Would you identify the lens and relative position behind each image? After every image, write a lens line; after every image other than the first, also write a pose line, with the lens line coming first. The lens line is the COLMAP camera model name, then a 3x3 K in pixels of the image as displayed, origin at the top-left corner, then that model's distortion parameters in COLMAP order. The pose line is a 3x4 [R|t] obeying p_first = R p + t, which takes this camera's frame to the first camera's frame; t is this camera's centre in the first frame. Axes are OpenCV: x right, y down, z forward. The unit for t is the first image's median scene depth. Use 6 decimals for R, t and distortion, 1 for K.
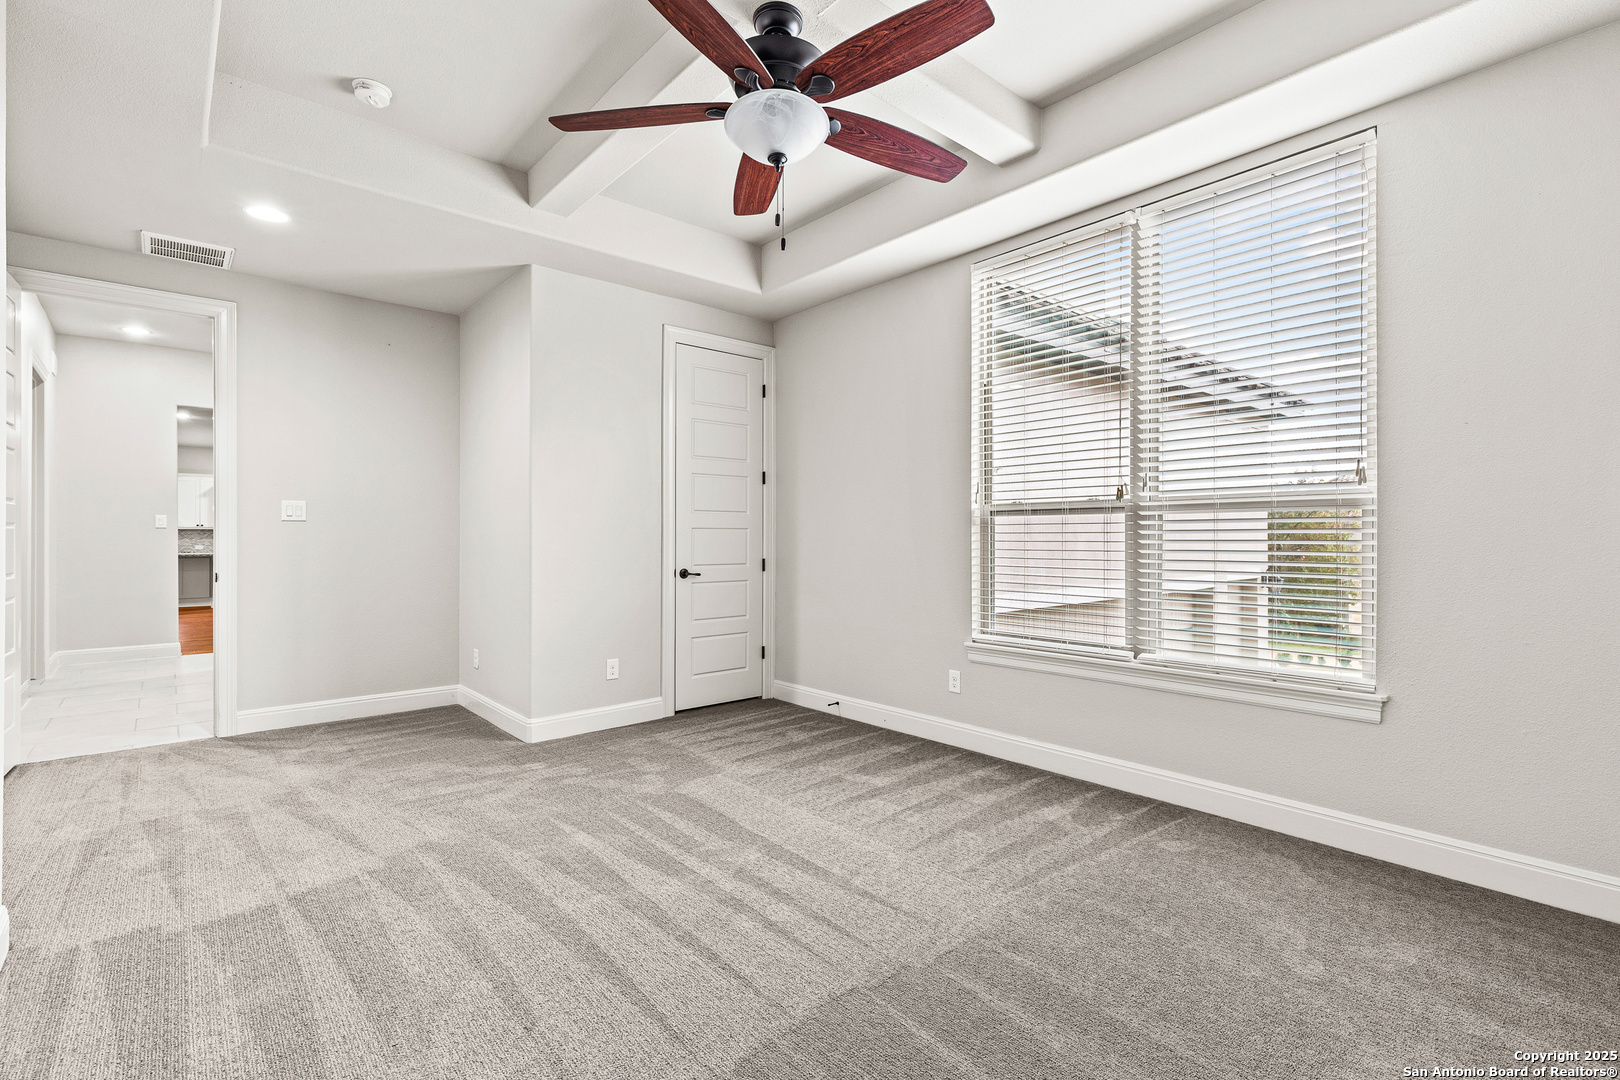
lens RADIAL K [[737.2, 0, 813.2], [0, 737.2, 538.6], [0, 0, 1]] dist [0.003702, -0.000109]
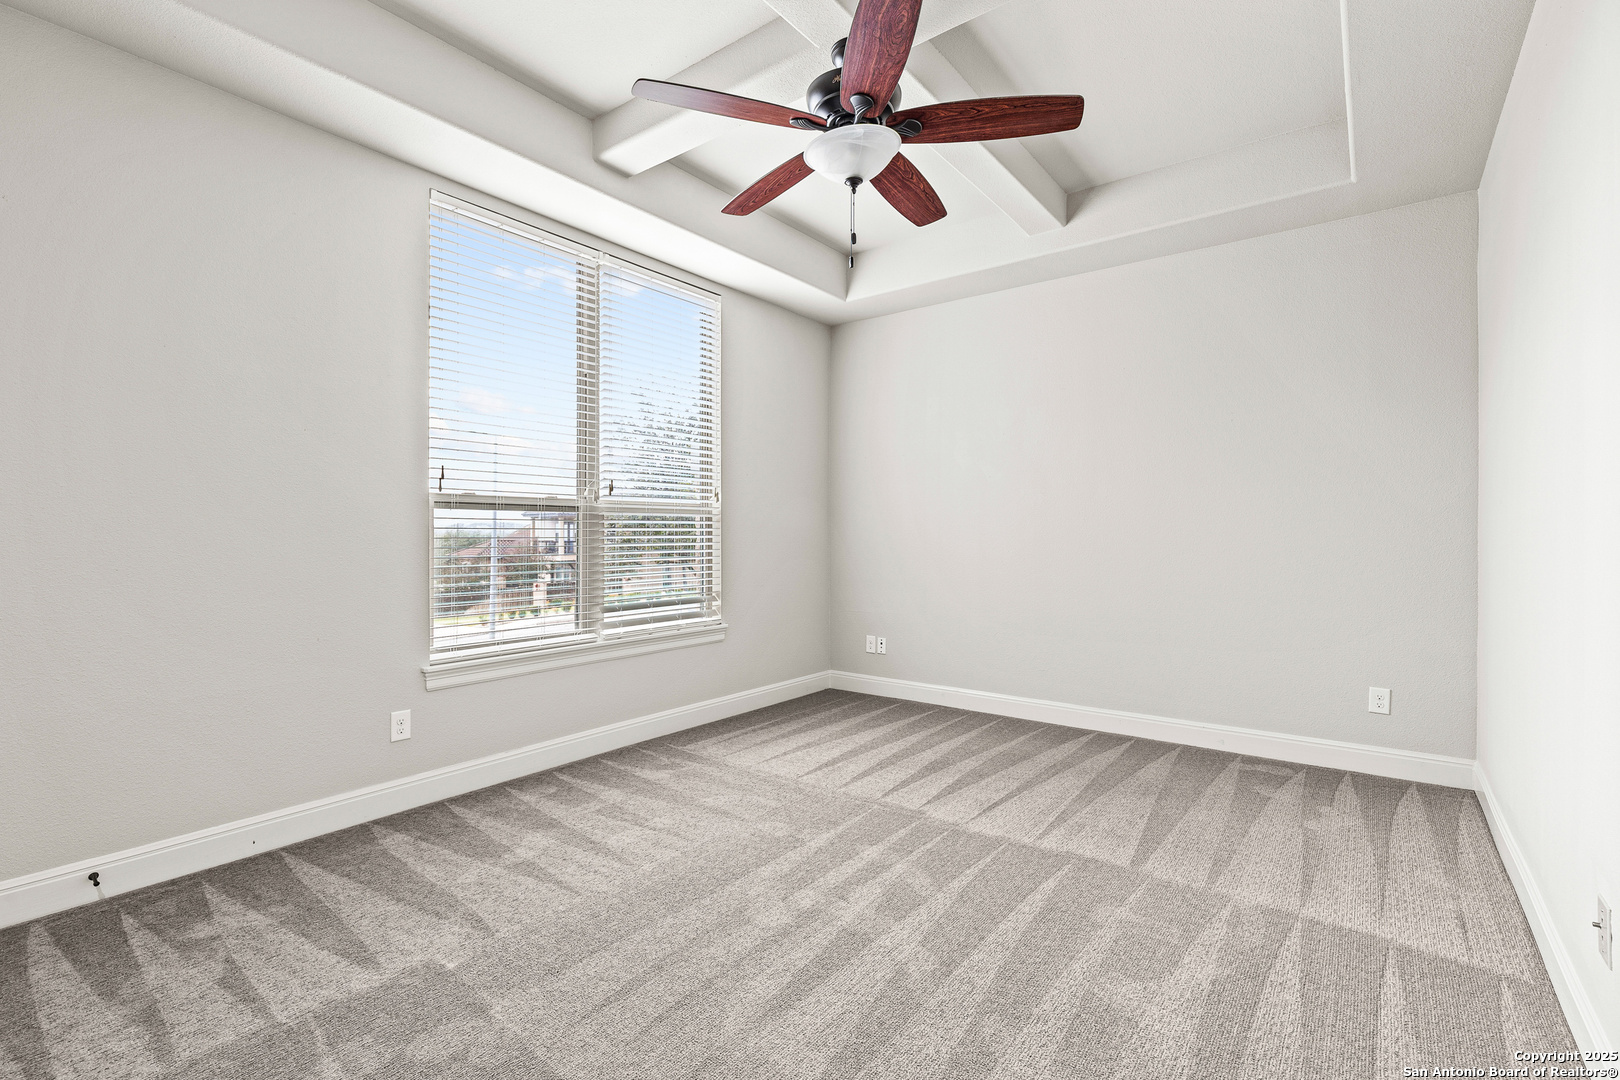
lens RADIAL K [[737.2, 0, 812.9], [0, 737.2, 536.4], [0, 0, 1]] dist [0.003702, -0.000109]
pose [[-0.210278, -0.001568, 0.977640, -0.725306], [0.002664, 0.999994, 0.002177, 0.000707], [-0.977638, 0.003062, -0.210273, 0.857795]]
